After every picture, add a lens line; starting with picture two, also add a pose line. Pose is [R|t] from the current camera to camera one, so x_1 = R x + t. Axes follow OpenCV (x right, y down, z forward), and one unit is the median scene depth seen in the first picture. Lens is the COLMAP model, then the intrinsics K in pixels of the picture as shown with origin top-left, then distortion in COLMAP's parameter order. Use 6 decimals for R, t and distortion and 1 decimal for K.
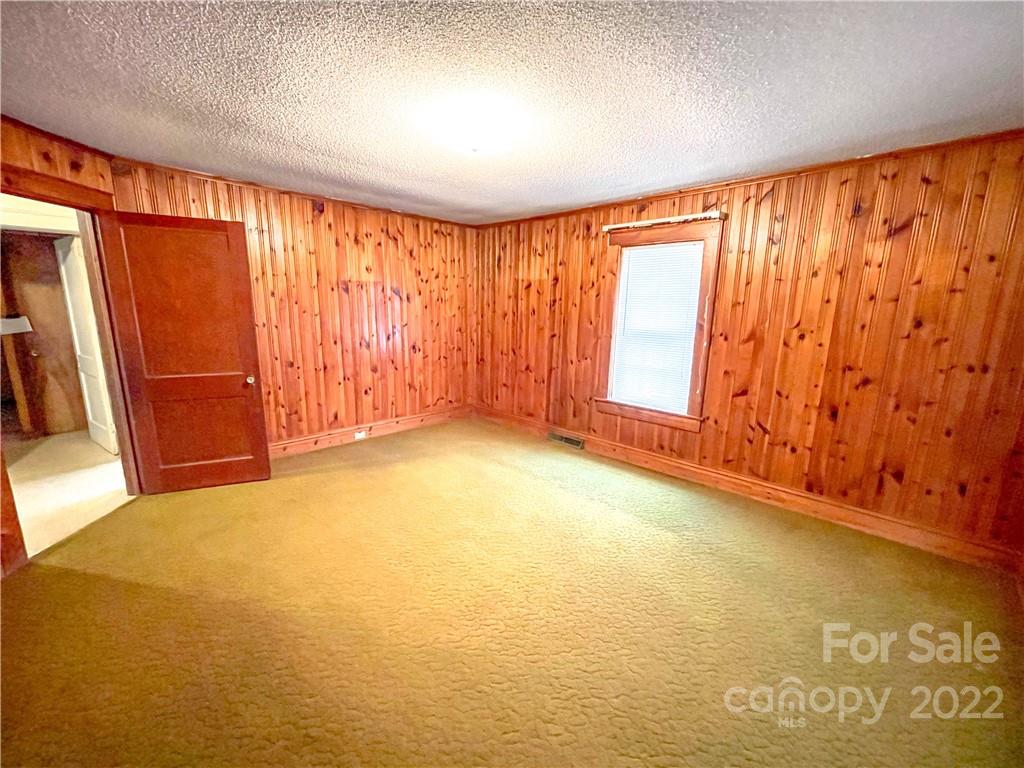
lens RADIAL K [[408.9, 0, 511.3], [0, 408.9, 387.4], [0, 0, 1]] dist [0.000421, -0.000030]
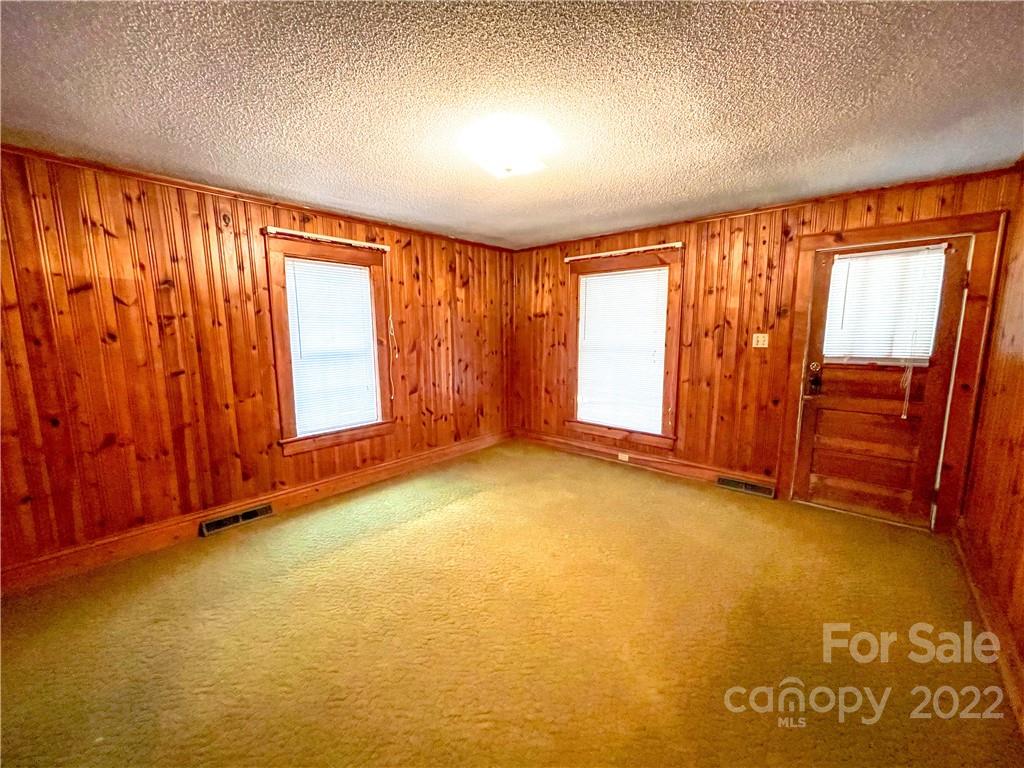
lens RADIAL K [[408.9, 0, 511.6], [0, 408.9, 384.5], [0, 0, 1]] dist [0.000421, -0.000030]
pose [[-0.048608, -0.152300, 0.987138, -0.648624], [0.194174, 0.968010, 0.158910, -0.133308], [-0.979762, 0.199401, -0.017480, 0.628453]]
